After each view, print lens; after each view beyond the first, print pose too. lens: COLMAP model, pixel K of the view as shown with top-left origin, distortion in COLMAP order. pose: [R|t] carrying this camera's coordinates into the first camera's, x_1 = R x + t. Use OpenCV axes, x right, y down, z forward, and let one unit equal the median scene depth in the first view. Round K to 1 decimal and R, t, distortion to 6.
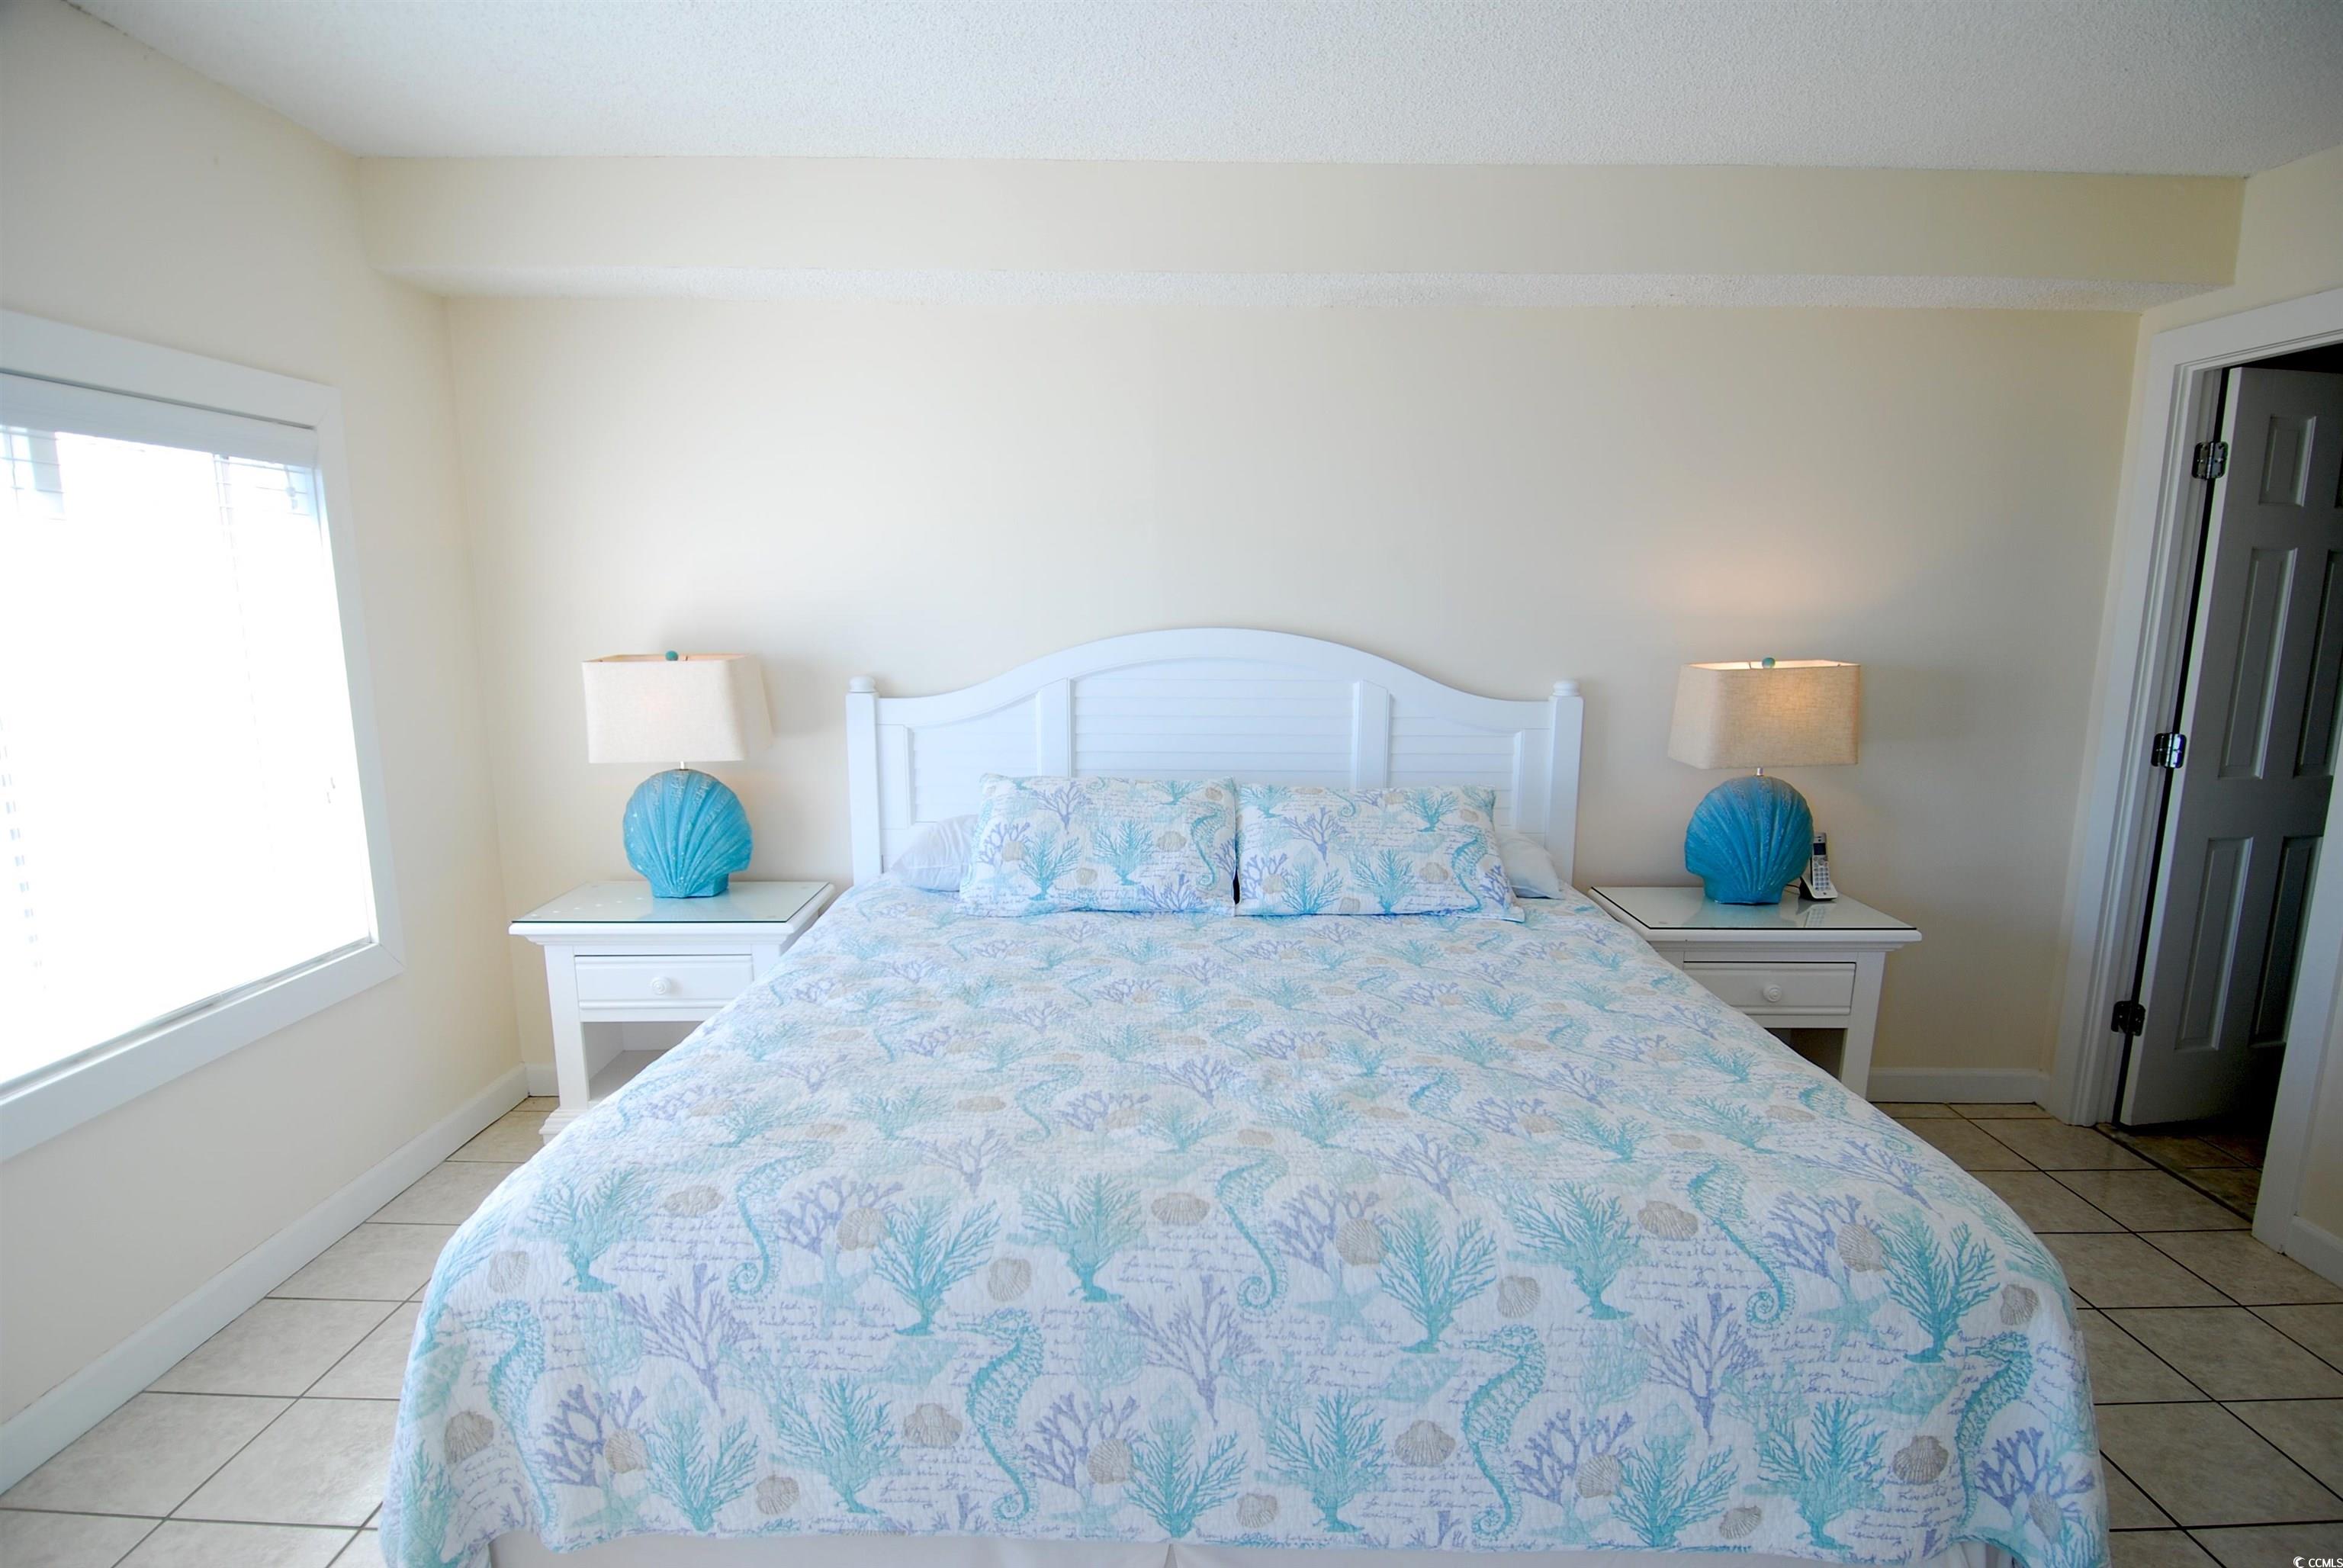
lens RADIAL K [[1220.6, 0, 1182.4], [0, 1220.6, 839.6], [0, 0, 1]] dist [0.054180, -0.060893]
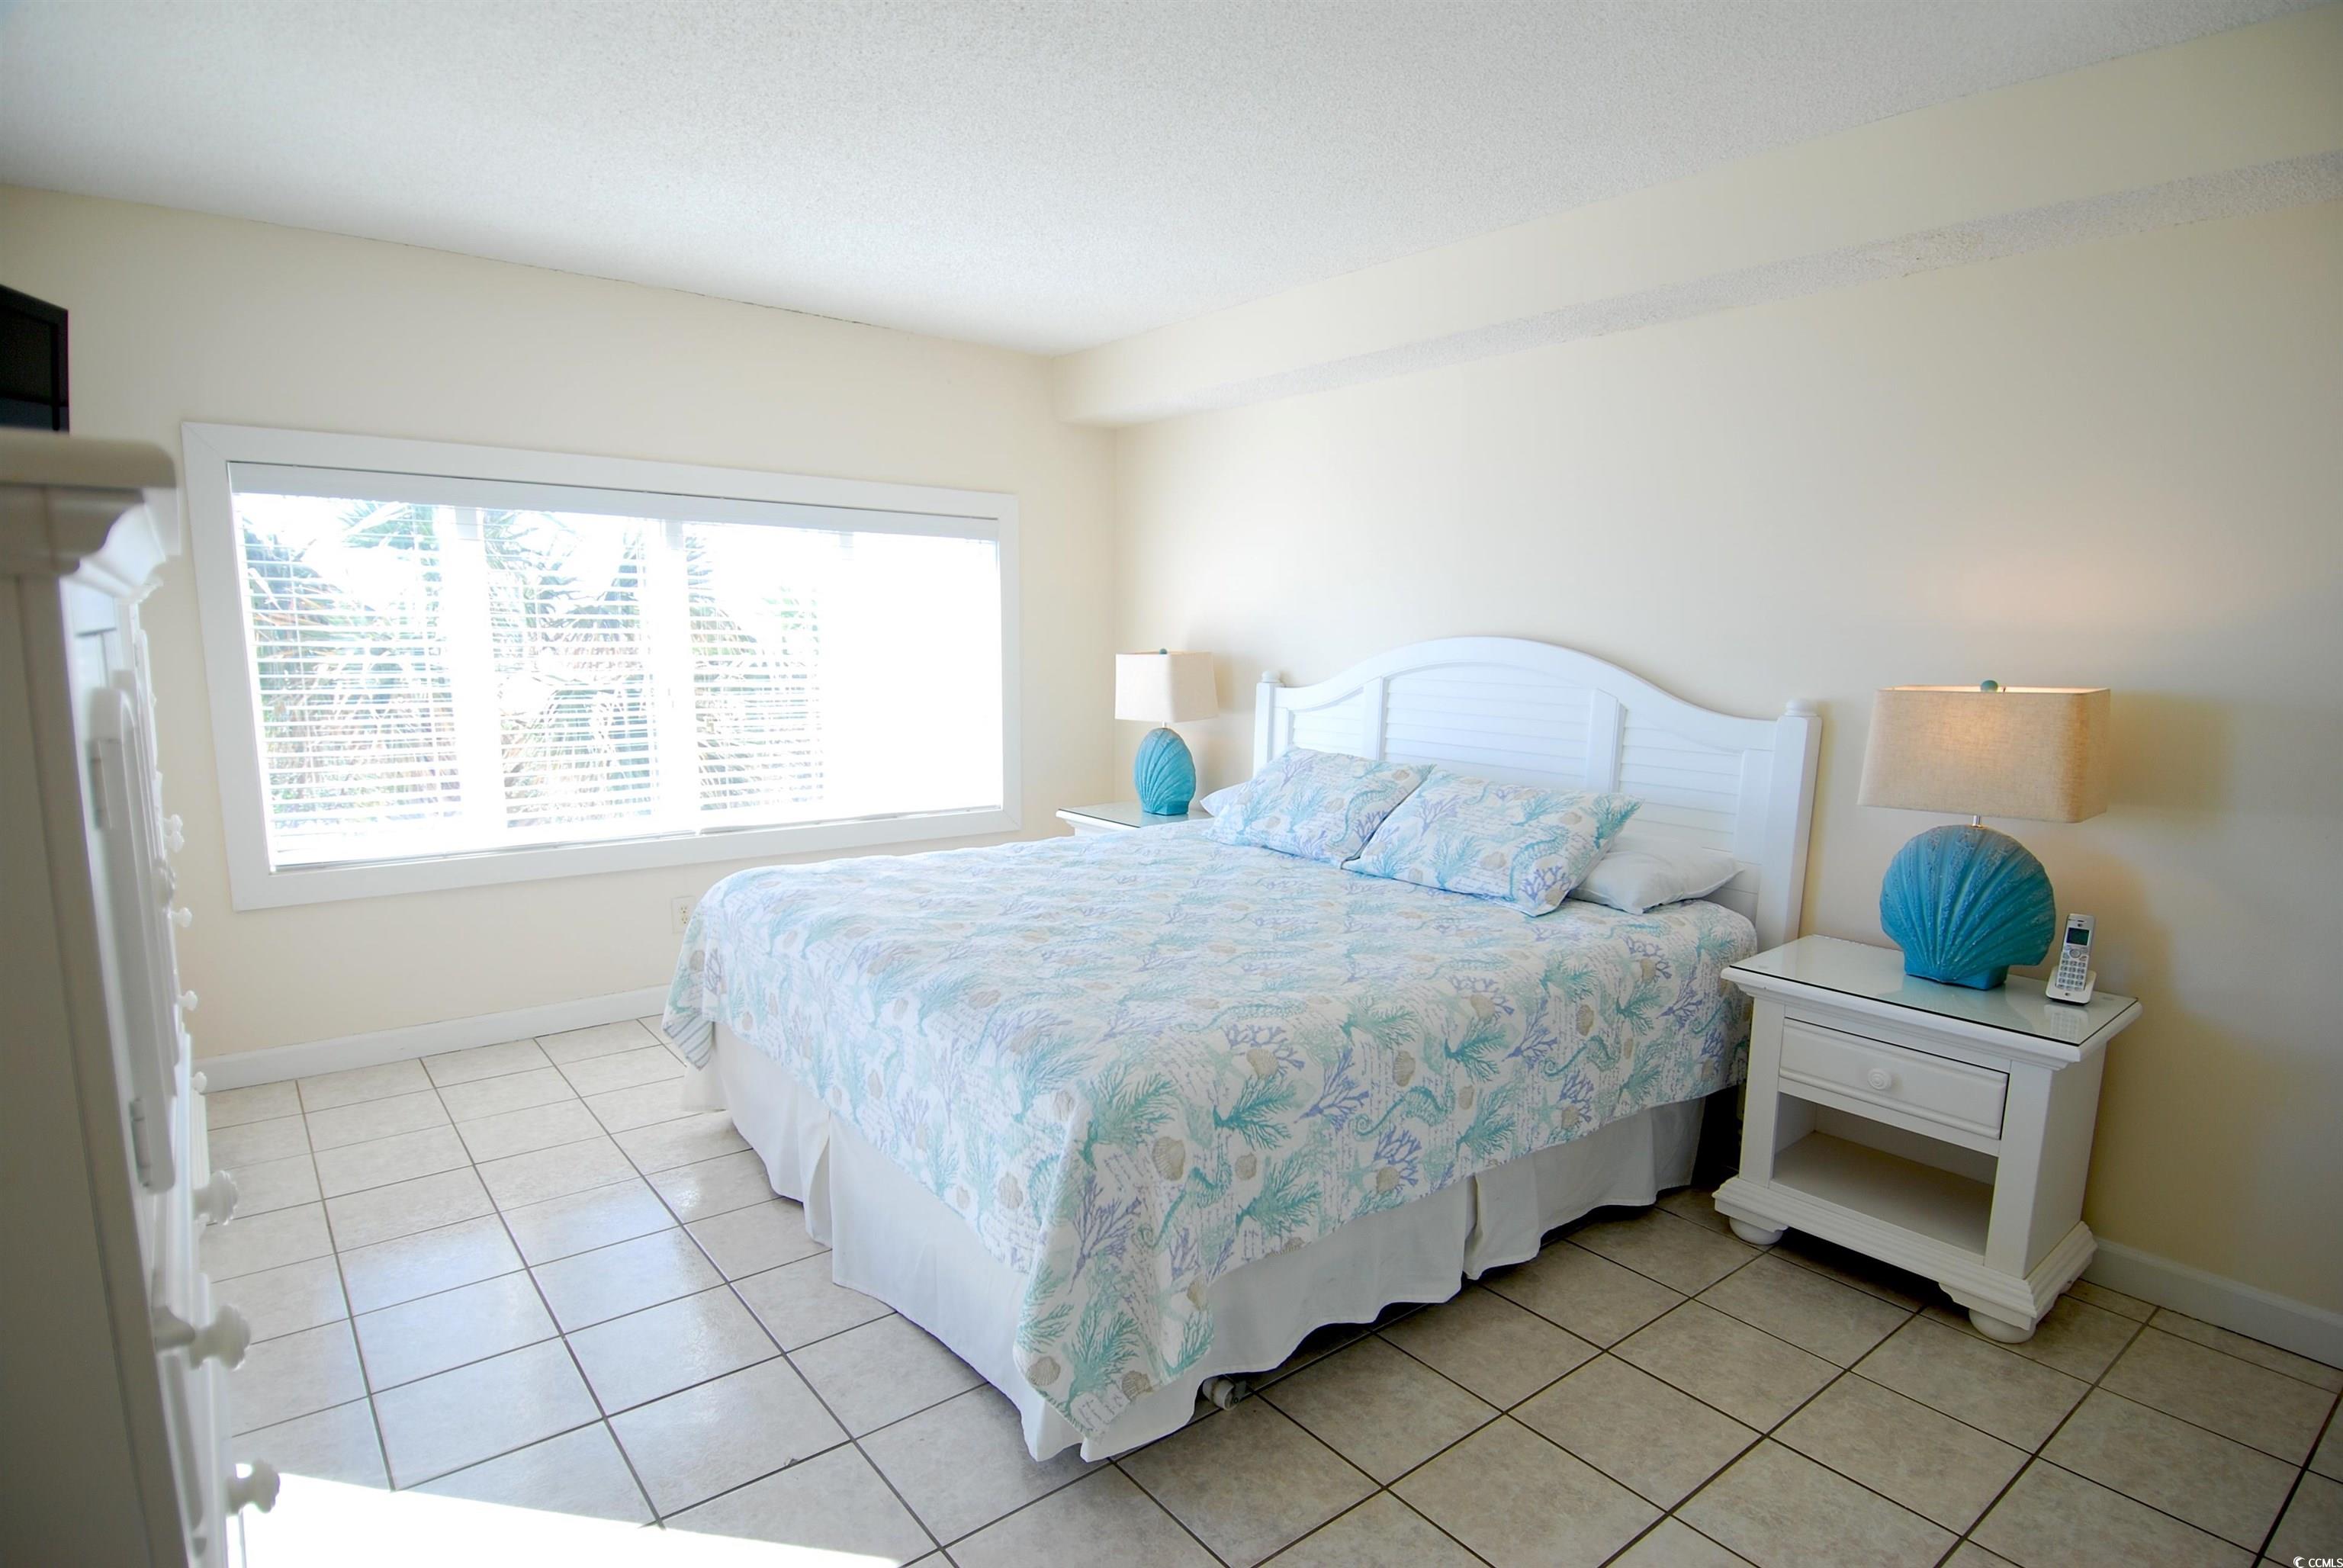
lens RADIAL K [[1220.6, 0, 1182.4], [0, 1220.6, 839.6], [0, 0, 1]] dist [0.054180, -0.060893]
pose [[0.620004, 0.139740, -0.772054, 0.837489], [-0.158354, 0.986049, 0.051305, -0.003366], [0.768452, 0.090448, 0.633483, 0.098640]]
